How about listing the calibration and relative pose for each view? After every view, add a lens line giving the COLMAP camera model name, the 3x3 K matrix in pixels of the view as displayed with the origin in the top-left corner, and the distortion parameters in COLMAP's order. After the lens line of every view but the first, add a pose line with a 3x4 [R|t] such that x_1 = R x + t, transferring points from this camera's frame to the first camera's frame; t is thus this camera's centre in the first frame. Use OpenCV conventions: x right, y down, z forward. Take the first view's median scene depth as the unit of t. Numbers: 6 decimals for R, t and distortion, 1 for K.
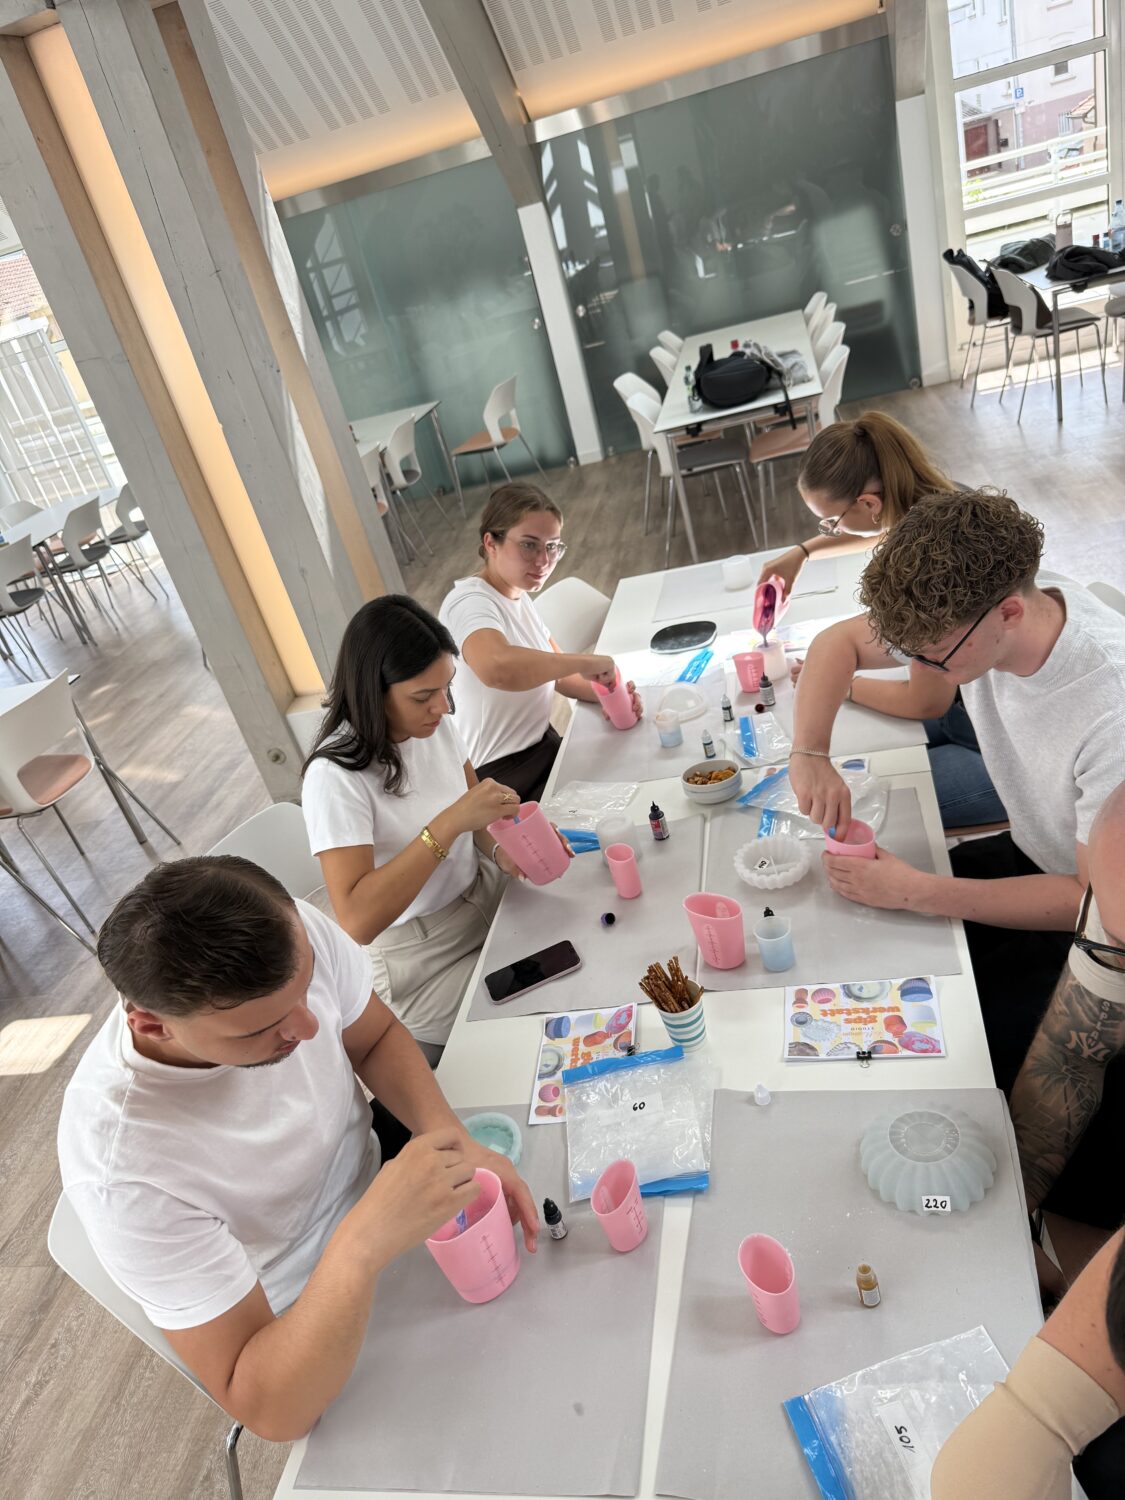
lens RADIAL K [[1070.8, 0, 563.7], [0, 1070.8, 717.6], [0, 0, 1]] dist [0.097123, -0.118928]
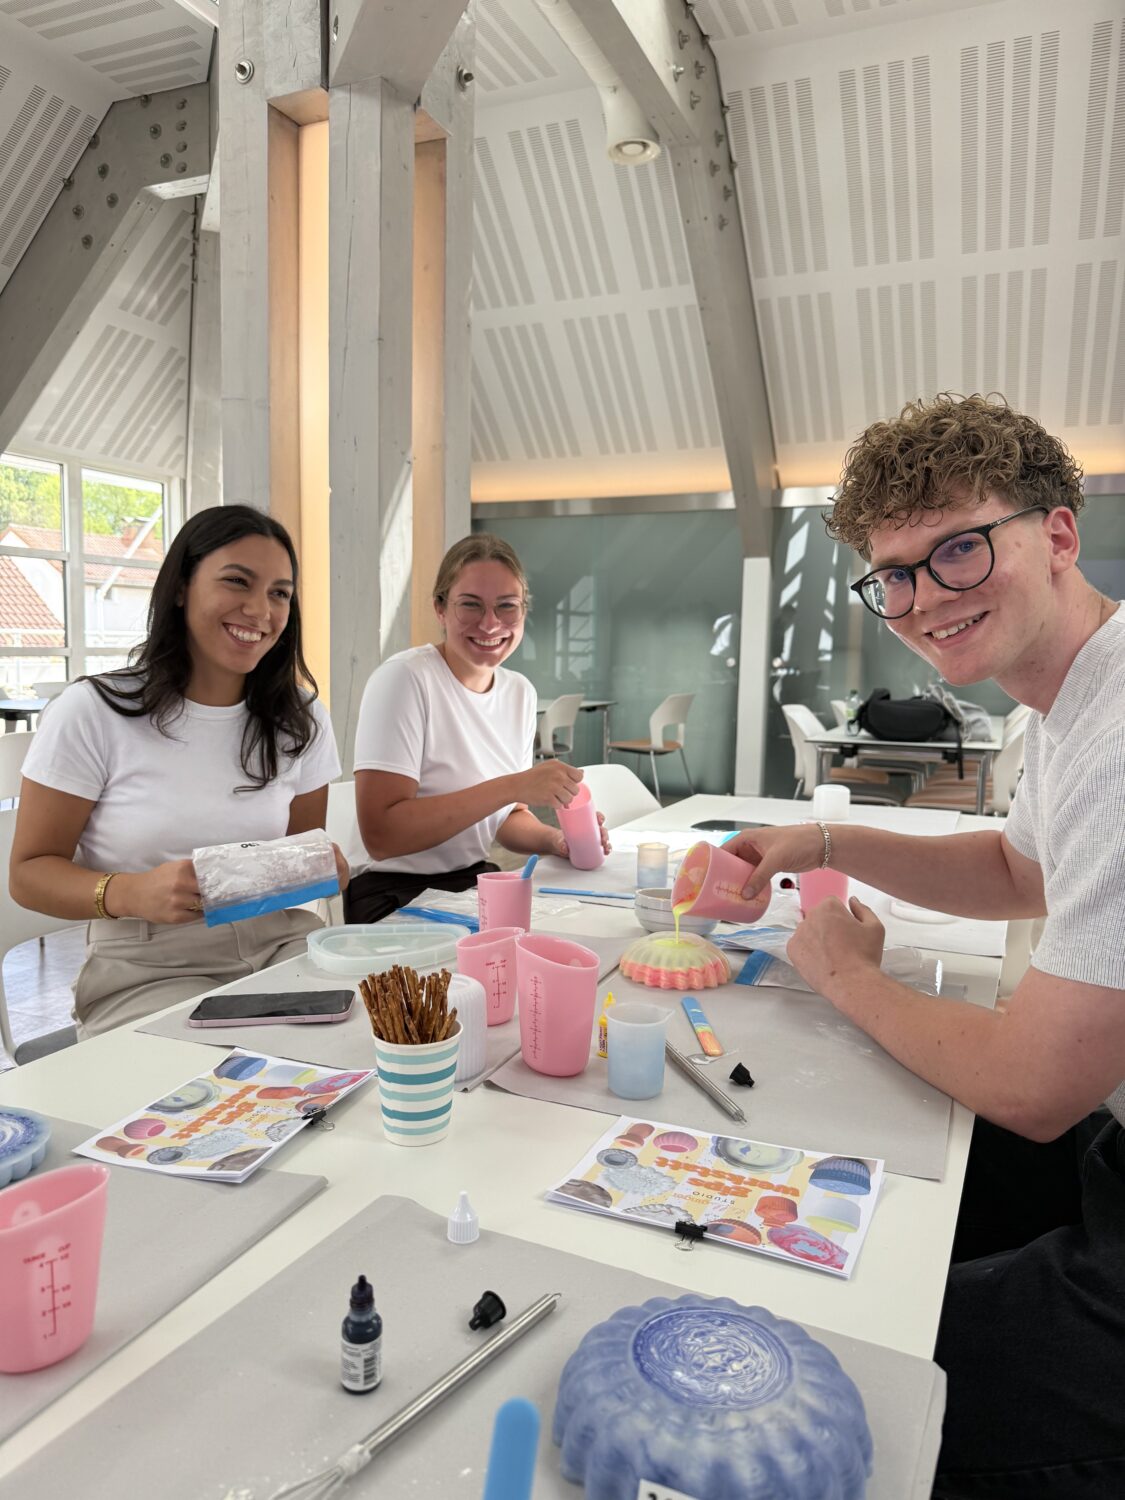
lens RADIAL K [[1063.6, 0, 562.5], [0, 1063.6, 750.0], [0, 0, 1]] dist [0.048898, -0.071283]
pose [[0.937100, 0.288919, -0.195883, 0.234631], [-0.336550, 0.896735, -0.287402, 0.253777], [0.092619, 0.335249, 0.937566, 0.431039]]
